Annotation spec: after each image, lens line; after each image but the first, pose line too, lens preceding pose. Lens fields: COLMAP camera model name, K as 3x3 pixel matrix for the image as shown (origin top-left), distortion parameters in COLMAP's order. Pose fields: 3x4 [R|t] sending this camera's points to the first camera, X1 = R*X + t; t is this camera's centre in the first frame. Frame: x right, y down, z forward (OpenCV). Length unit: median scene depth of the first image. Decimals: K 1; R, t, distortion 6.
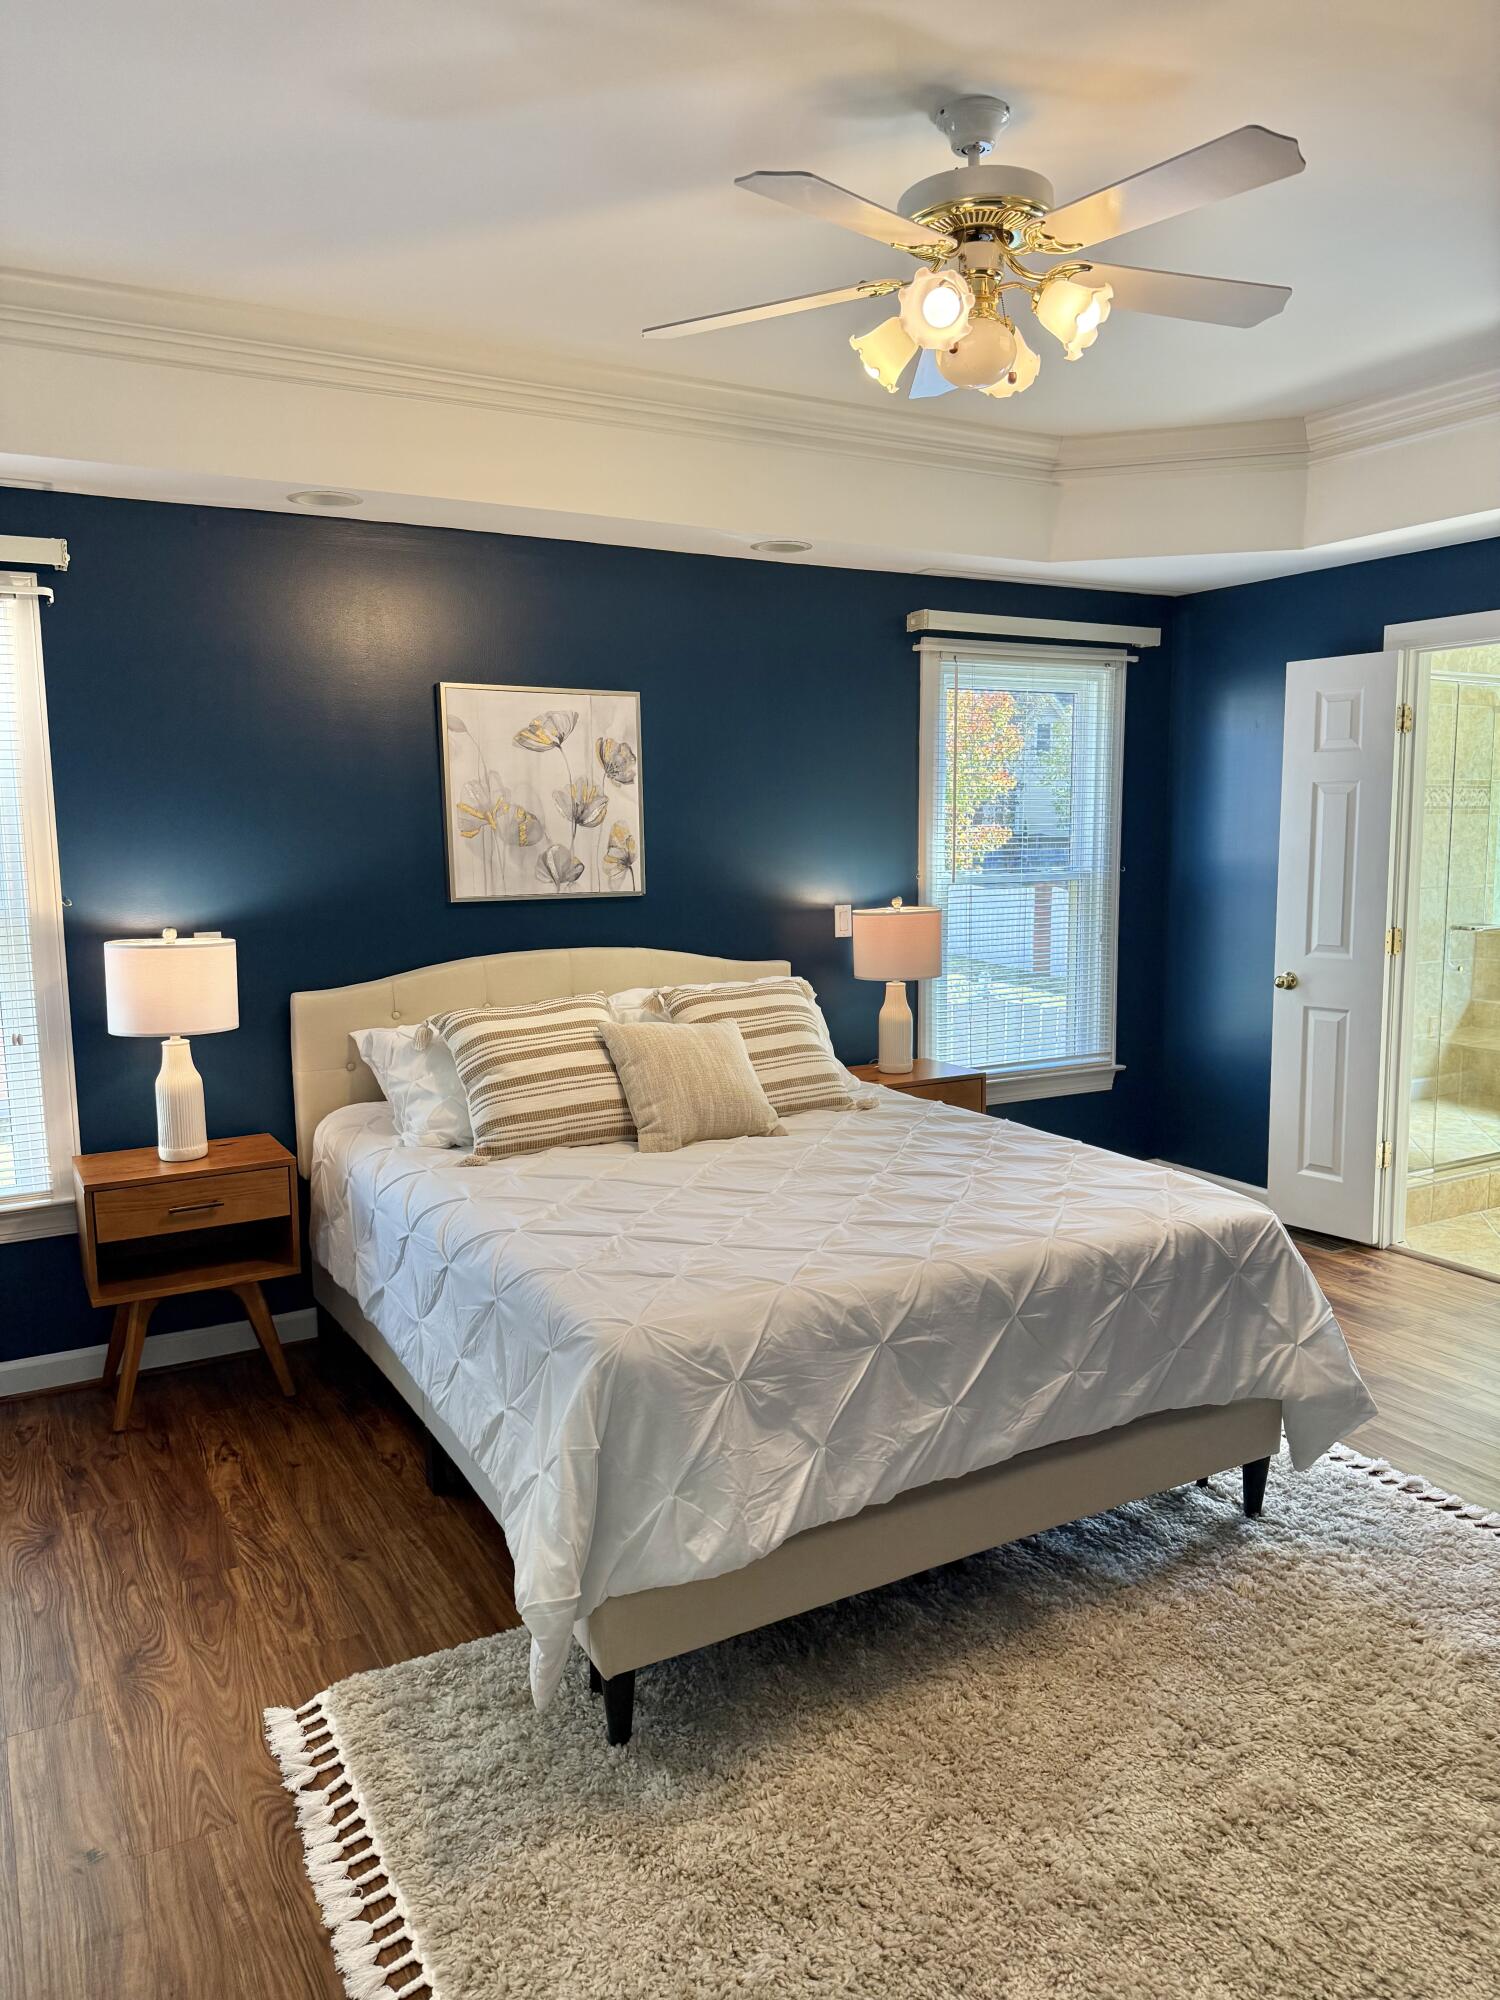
lens RADIAL K [[1370.4, 0, 743.6], [0, 1370.4, 1022.4], [0, 0, 1]] dist [0.198591, -0.373839]
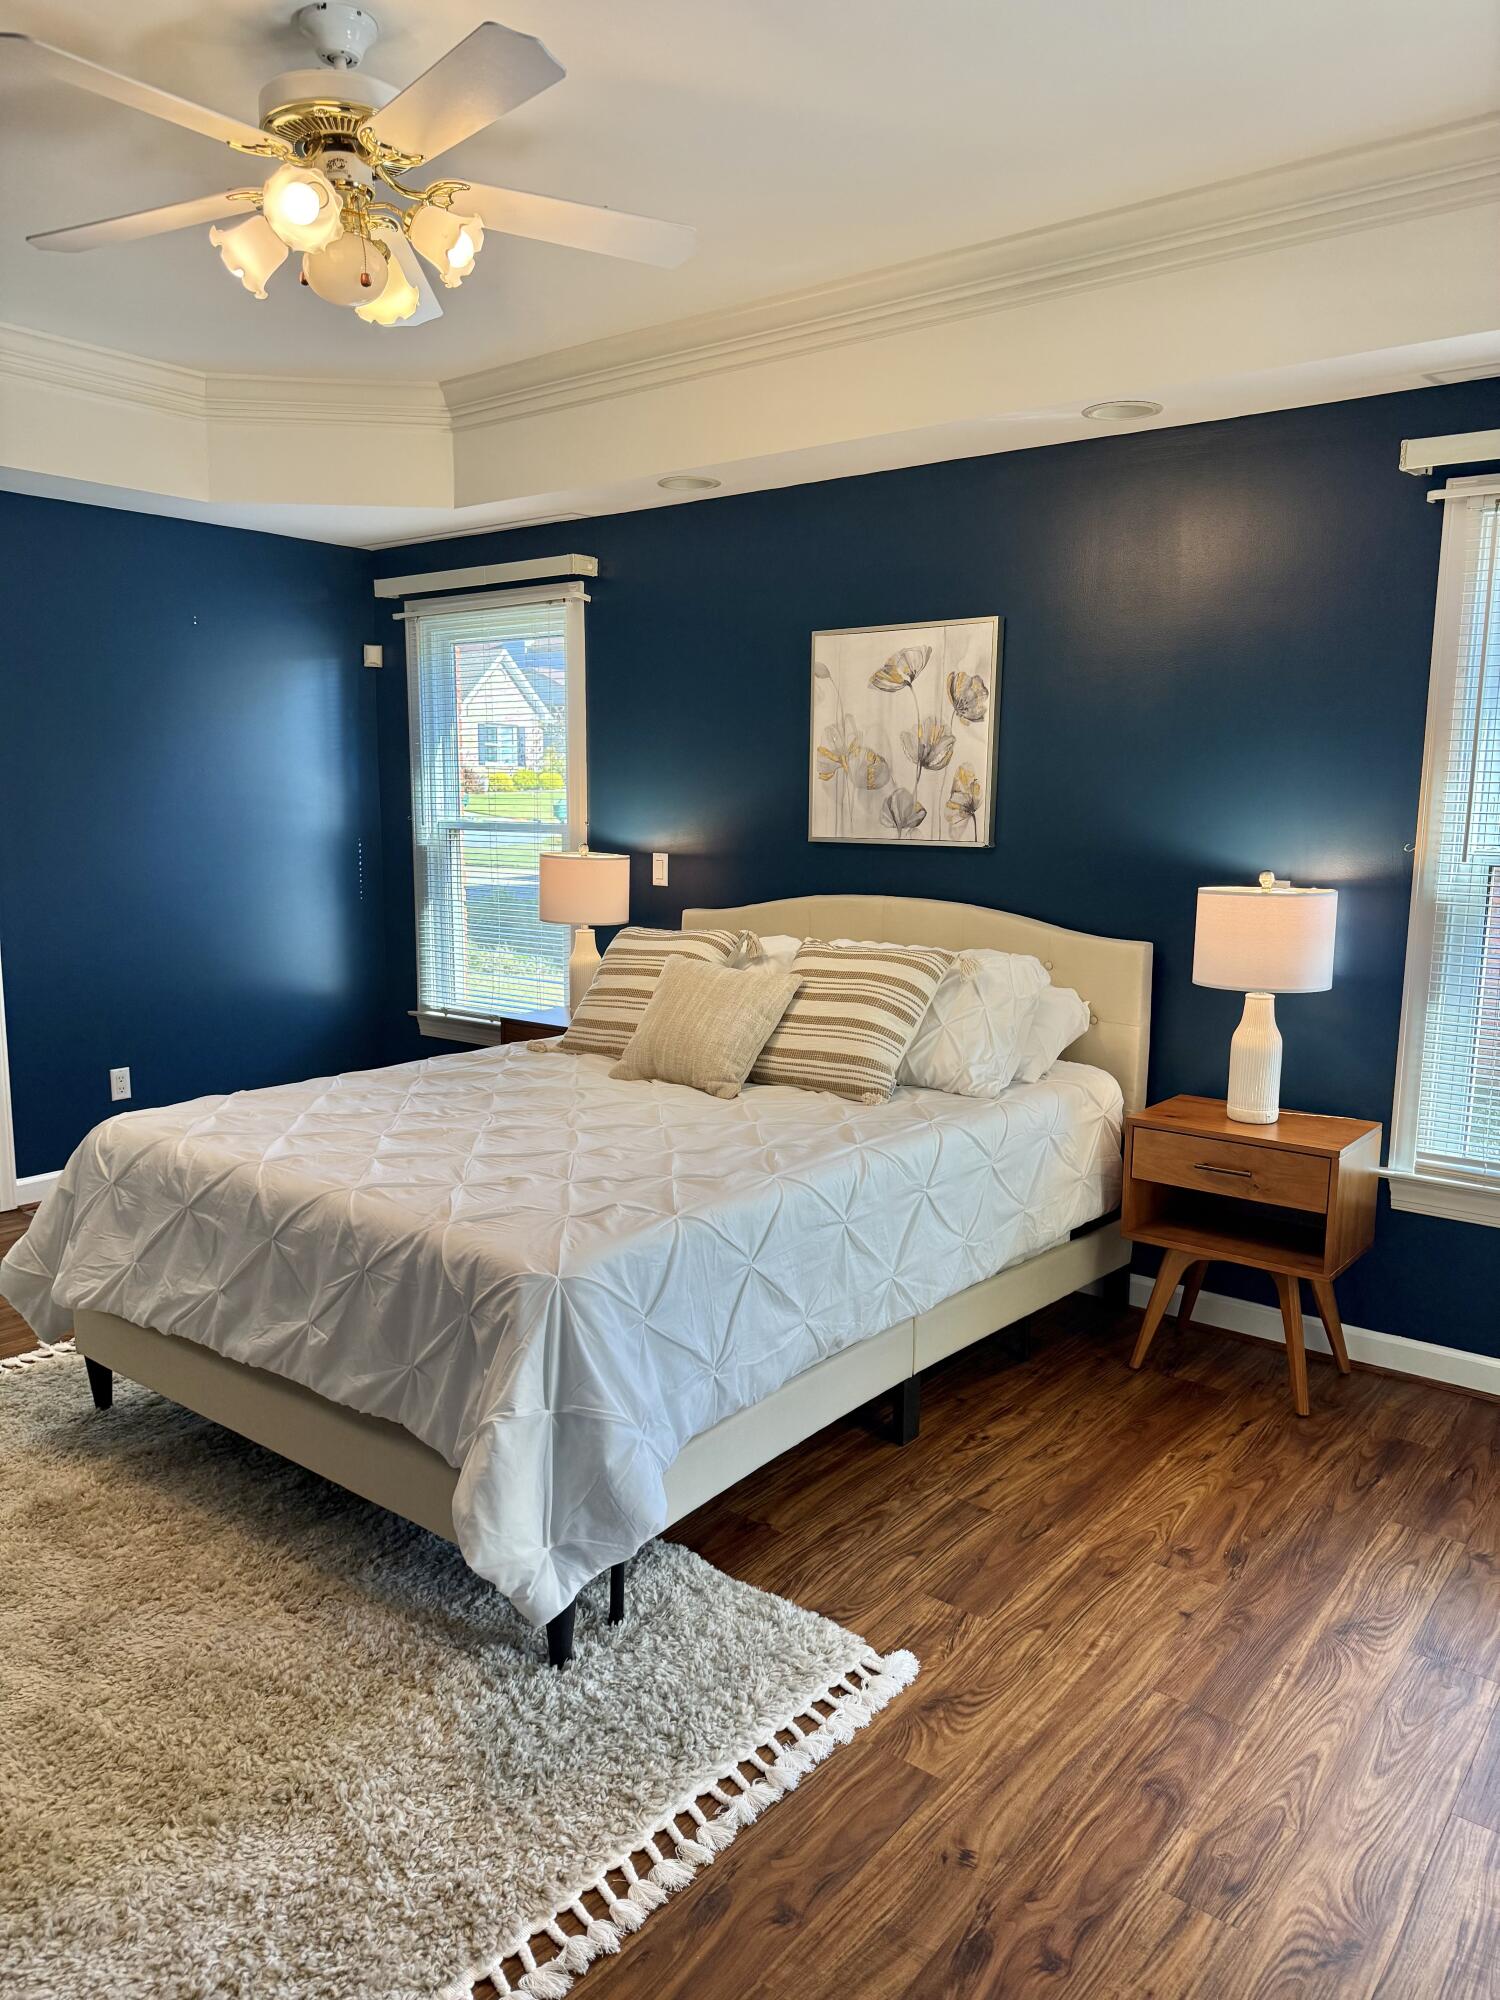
lens RADIAL K [[1370.4, 0, 743.6], [0, 1370.4, 1022.4], [0, 0, 1]] dist [0.198591, -0.373839]
pose [[0.335737, 0.169448, -0.926589, 0.752162], [-0.157138, 0.979978, 0.122275, -0.068970], [0.928756, 0.104551, 0.355642, 0.569864]]
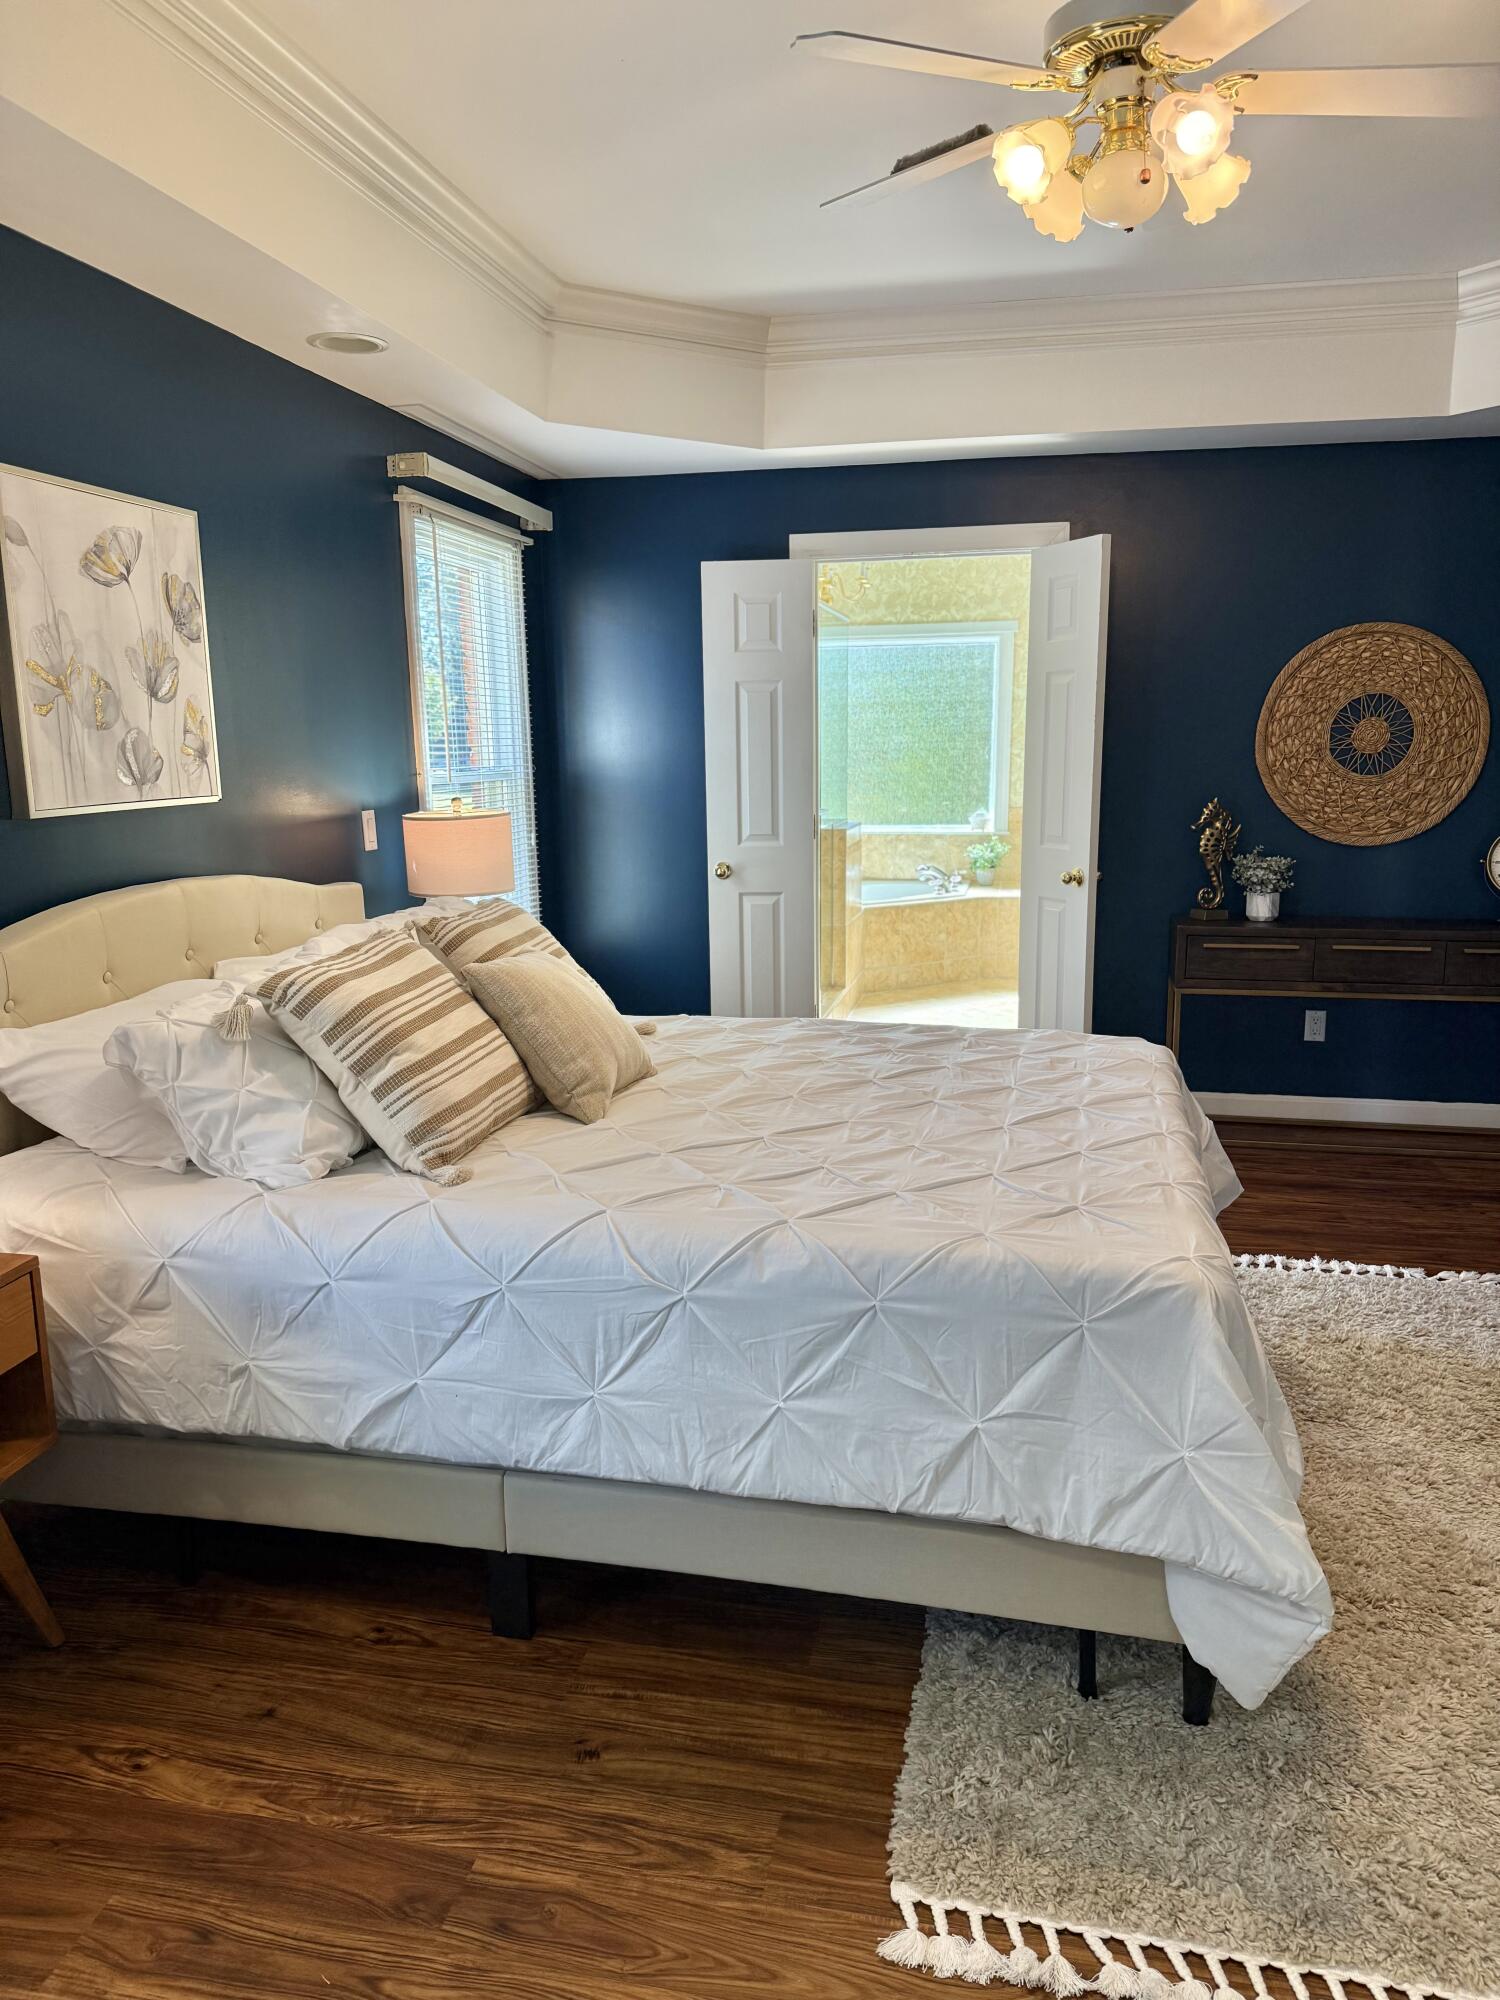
lens RADIAL K [[1416.2, 0, 750.0], [0, 1416.2, 1000.0], [0, 0, 1]] dist [0.148374, -0.224896]
pose [[0.668714, -0.136208, 0.730937, -0.467270], [0.110510, 0.990366, 0.083449, -0.023560], [-0.735261, 0.024972, 0.677324, 0.306503]]
